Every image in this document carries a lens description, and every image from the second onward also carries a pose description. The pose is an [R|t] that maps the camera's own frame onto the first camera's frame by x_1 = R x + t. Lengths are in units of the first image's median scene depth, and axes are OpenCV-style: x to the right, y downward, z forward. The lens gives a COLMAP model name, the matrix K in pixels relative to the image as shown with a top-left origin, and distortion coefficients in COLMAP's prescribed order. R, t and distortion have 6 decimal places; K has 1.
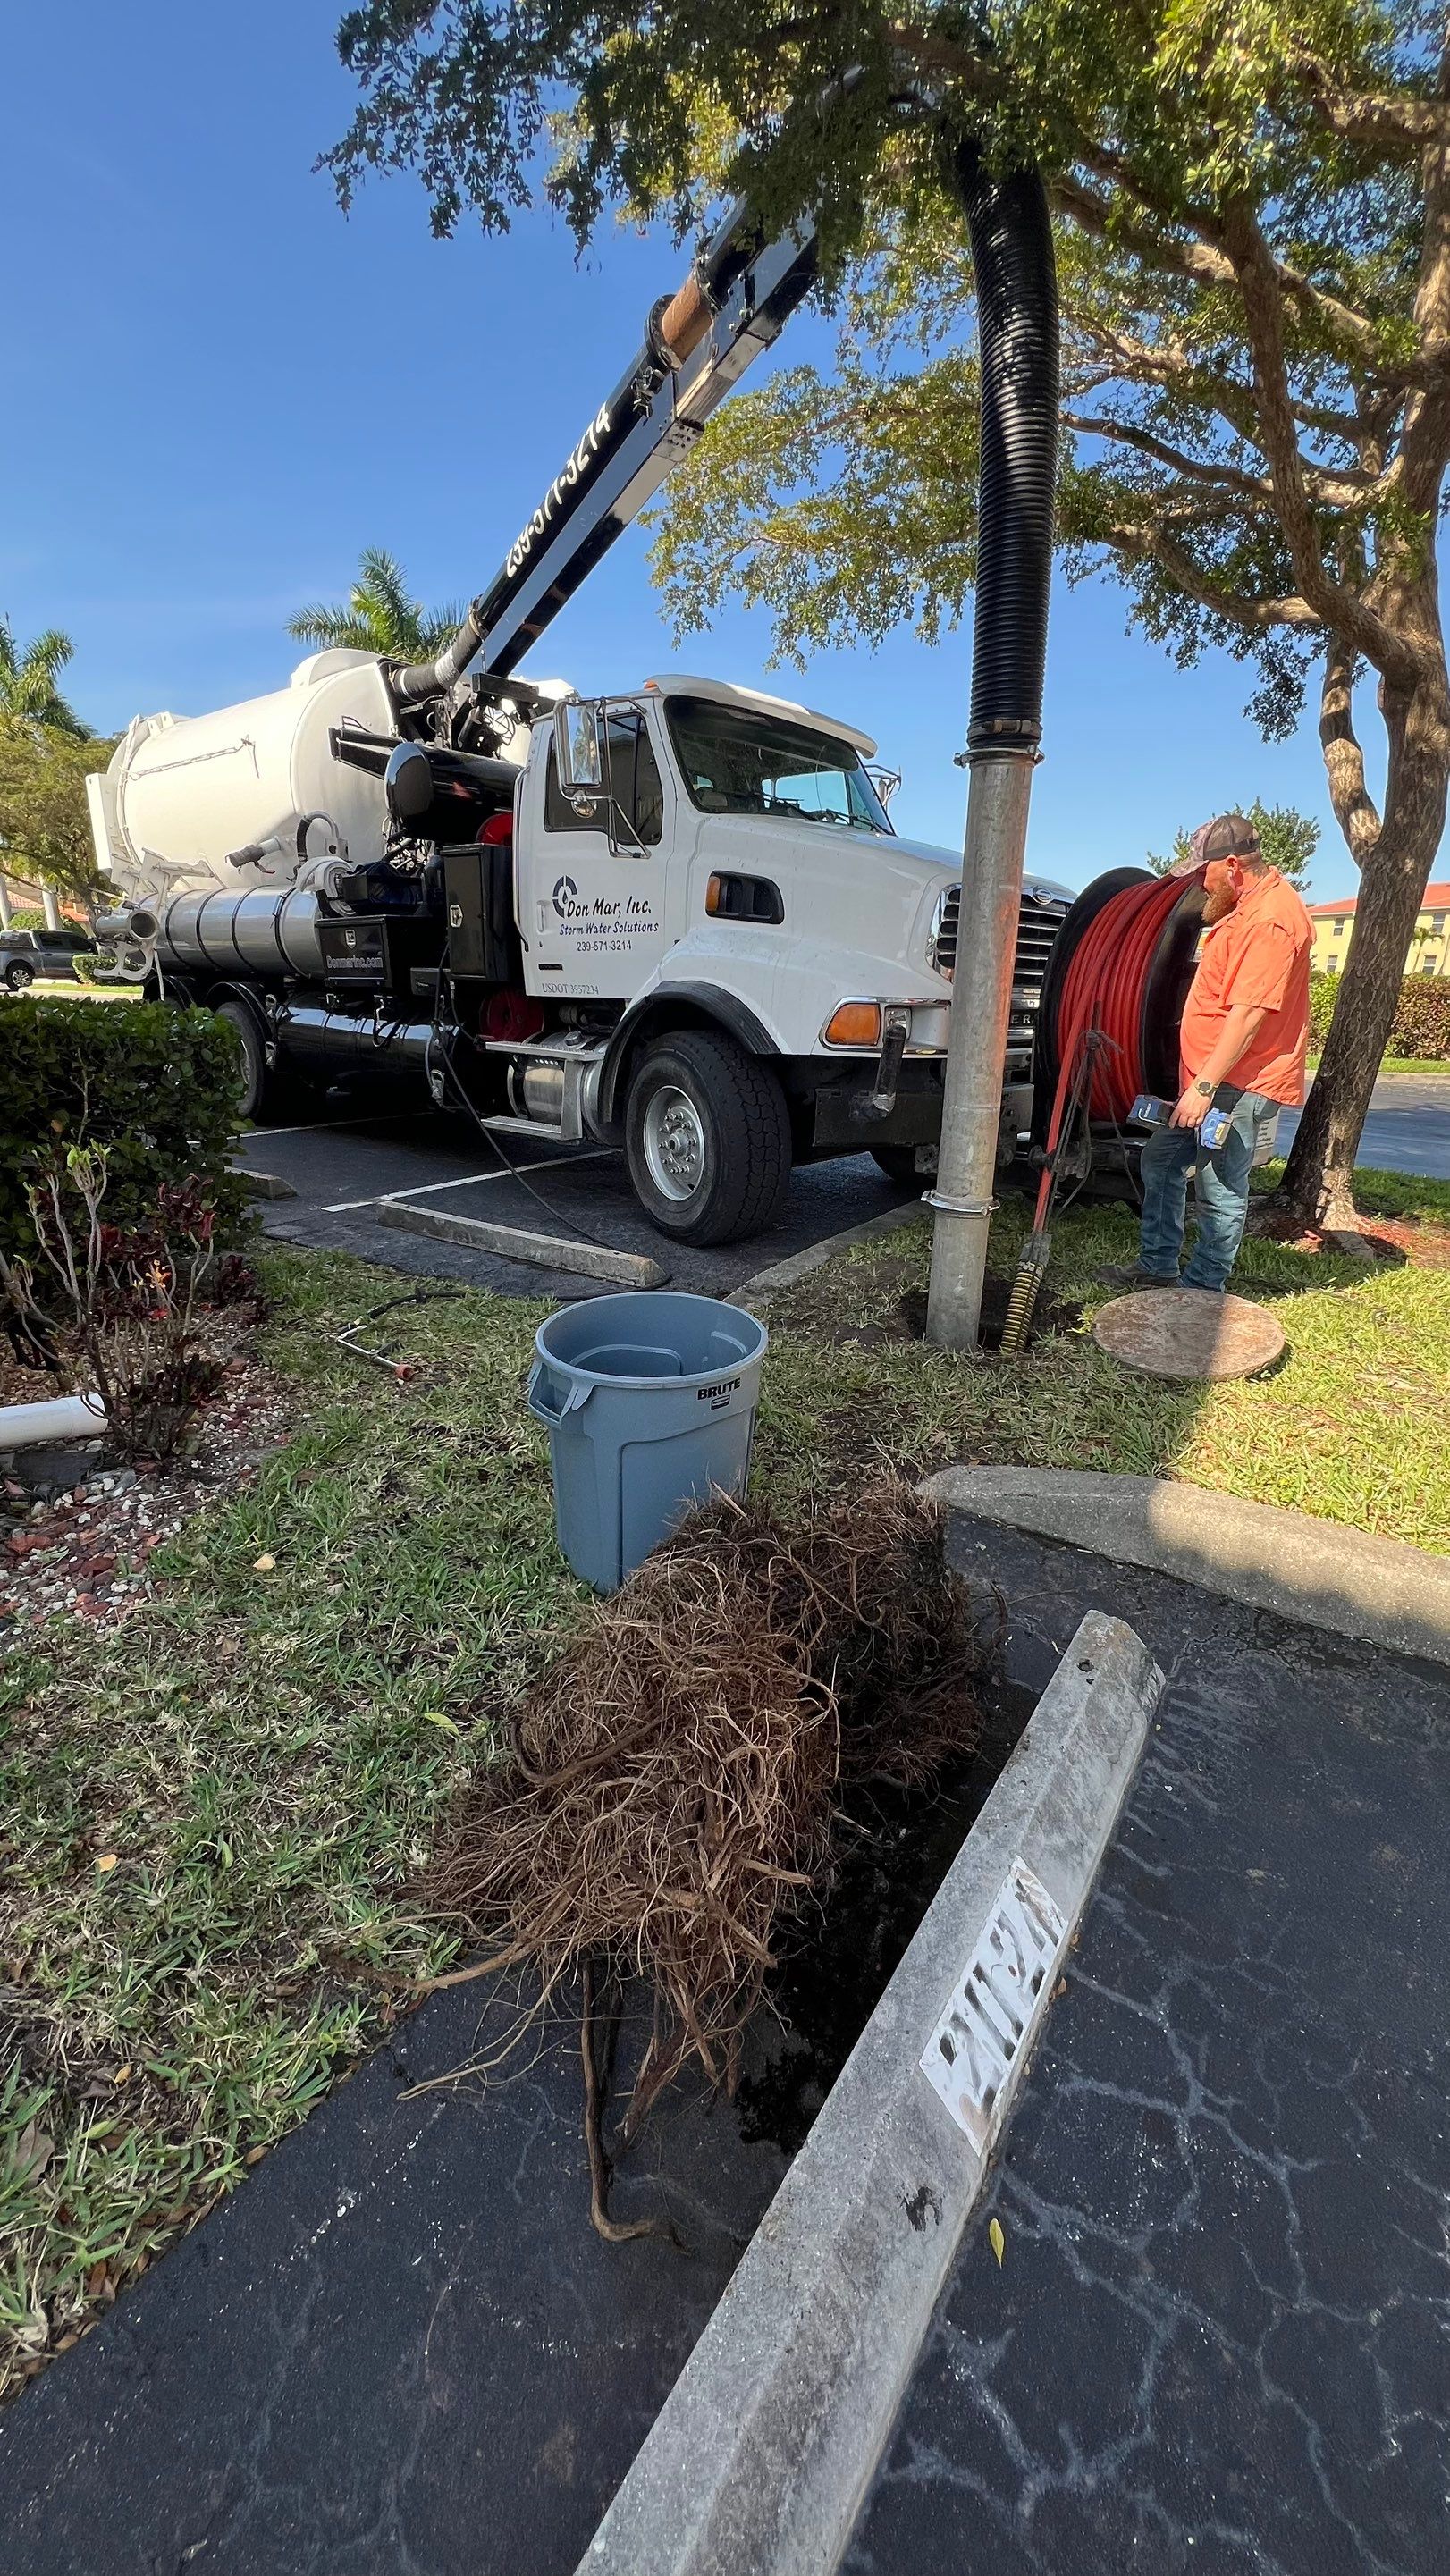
lens RADIAL K [[1014.1, 0, 735.5], [0, 1014.1, 1272.9], [0, 0, 1]] dist [0.000626, -0.000008]
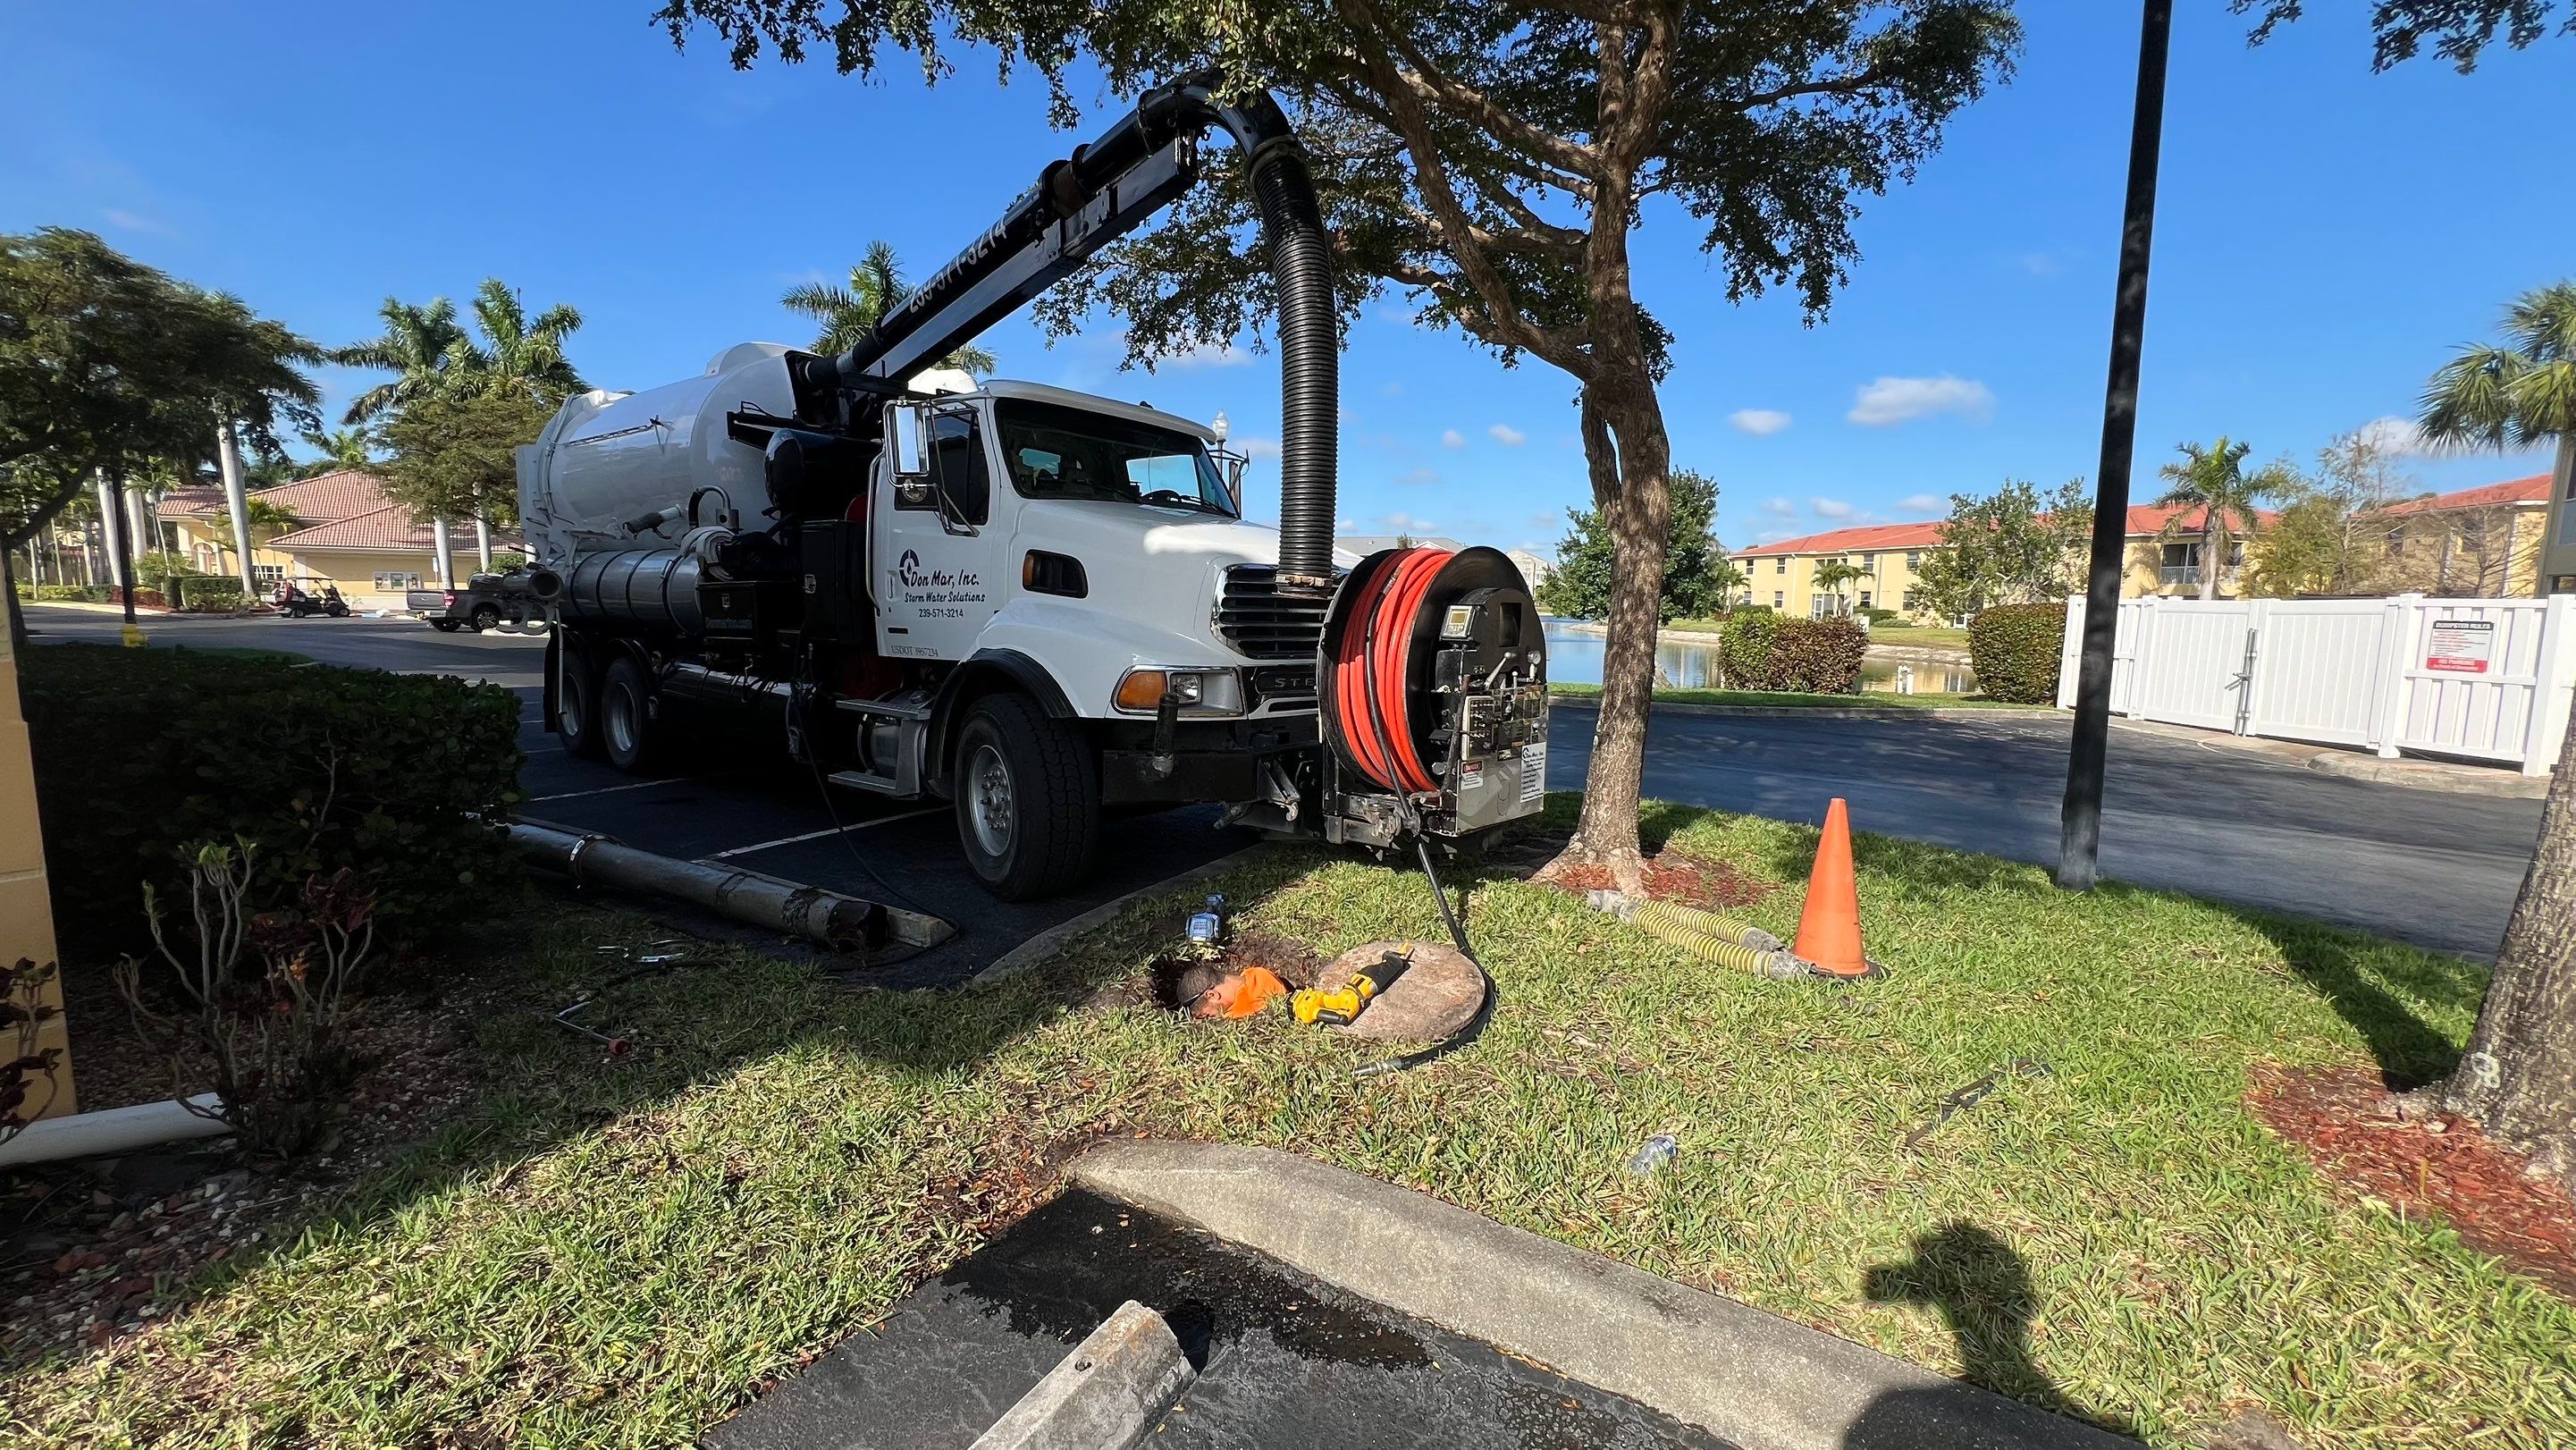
lens RADIAL K [[1014.1, 0, 1282.8], [0, 1014.1, 715.0], [0, 0, 1]] dist [0.000626, -0.000008]
pose [[0.998579, -0.008638, 0.052584, 0.171755], [0.017959, 0.983600, -0.179467, -0.021589], [-0.050172, 0.180157, 0.982358, -0.039970]]
